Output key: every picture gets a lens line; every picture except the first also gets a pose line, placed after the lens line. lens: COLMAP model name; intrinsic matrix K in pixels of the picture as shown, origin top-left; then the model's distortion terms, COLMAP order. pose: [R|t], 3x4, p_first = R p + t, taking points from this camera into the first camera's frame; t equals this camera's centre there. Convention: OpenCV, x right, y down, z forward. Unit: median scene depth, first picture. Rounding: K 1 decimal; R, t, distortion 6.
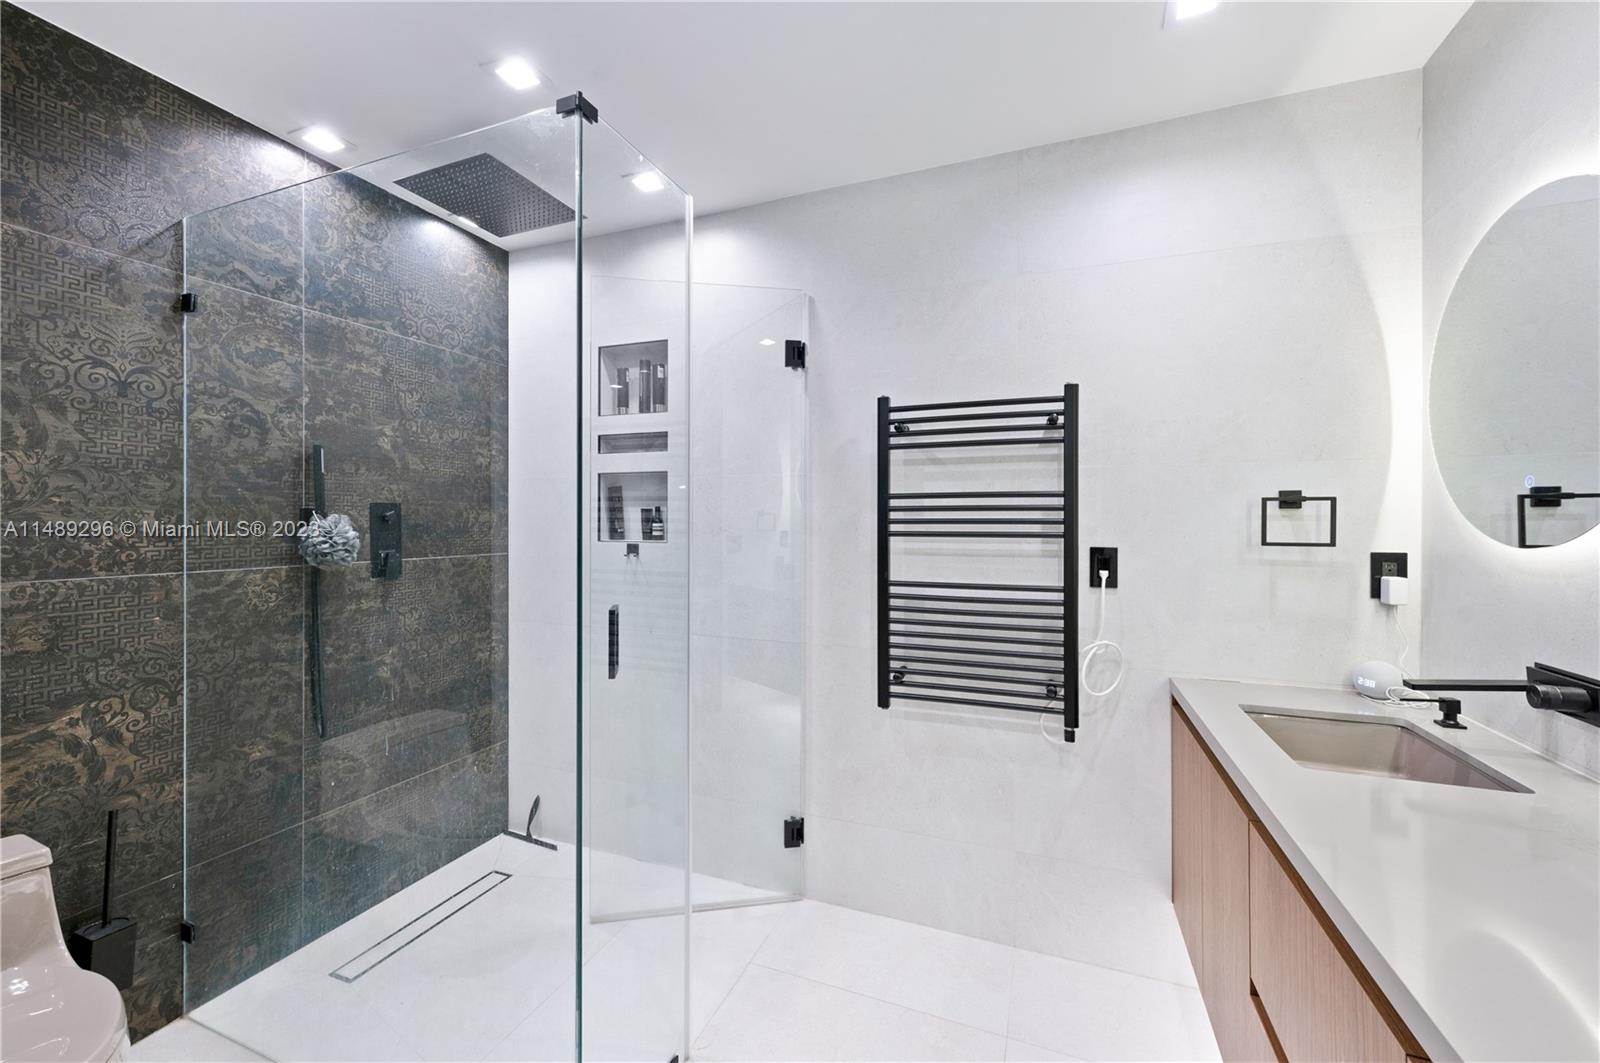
lens RADIAL K [[640.6, 0, 795.6], [0, 640.6, 522.3], [0, 0, 1]] dist [0.000738, 0.000376]
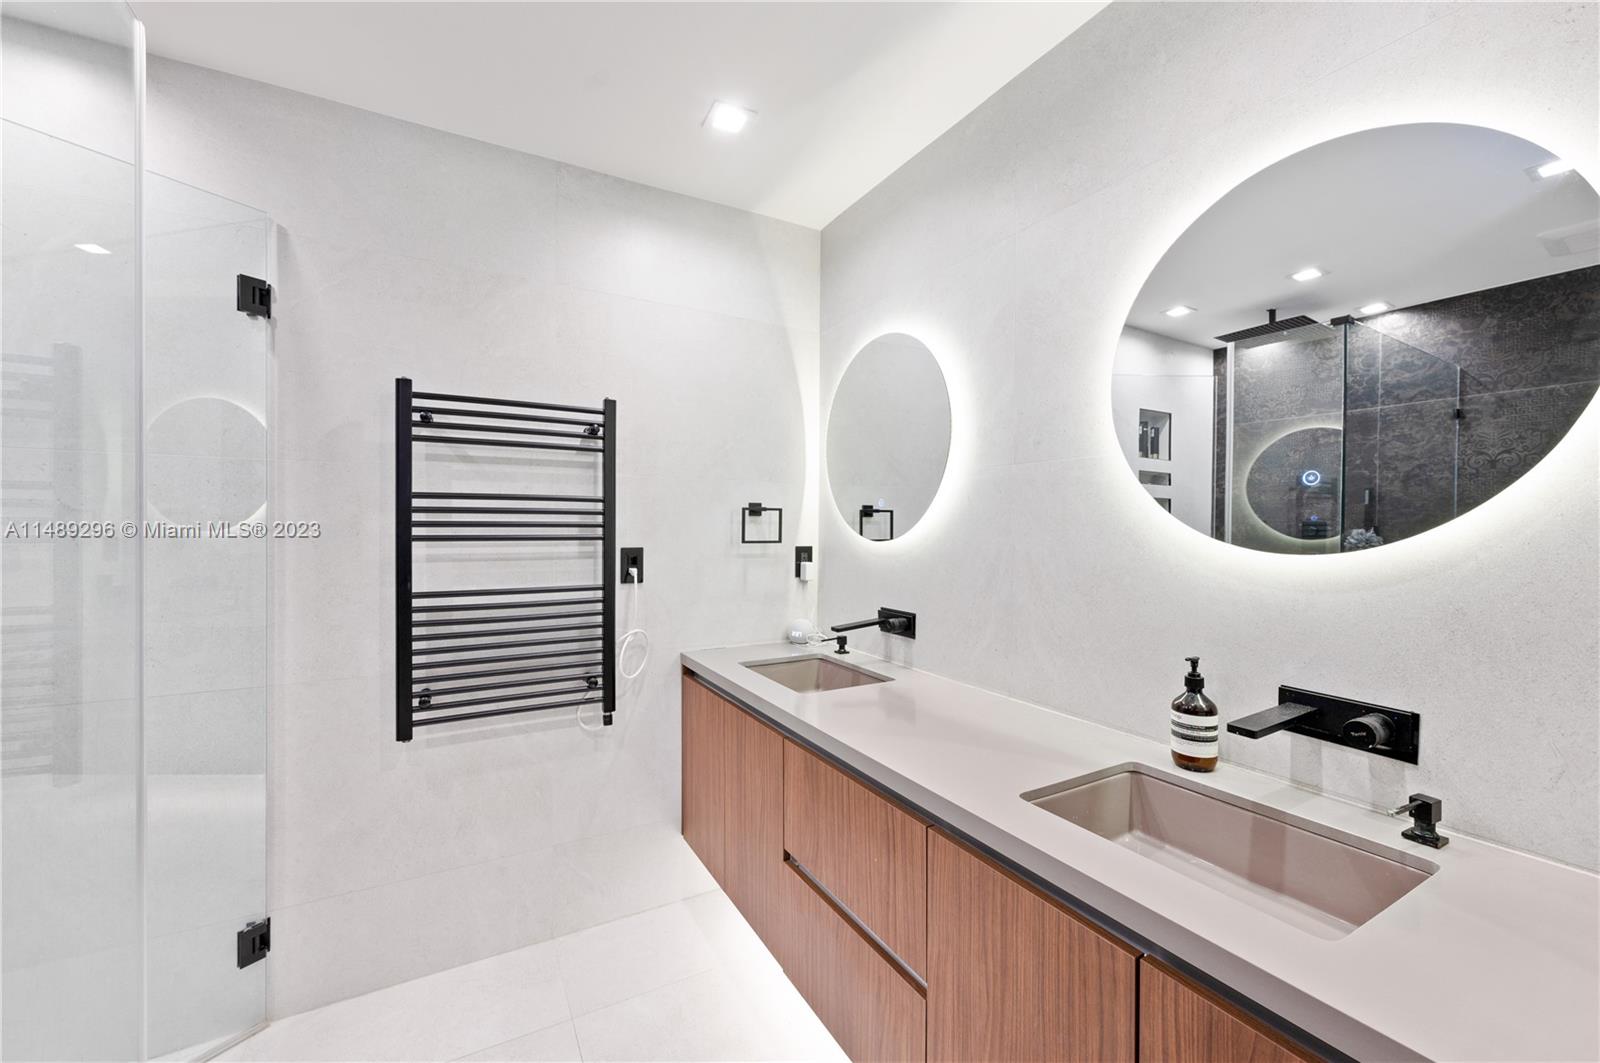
lens RADIAL K [[640.6, 0, 795.6], [0, 640.6, 532.4], [0, 0, 1]] dist [0.000738, 0.000376]
pose [[0.631075, -0.006174, 0.775697, -0.215525], [-0.002458, 0.999947, 0.009958, -0.000136], [-0.775718, -0.008191, 0.631027, 0.058024]]
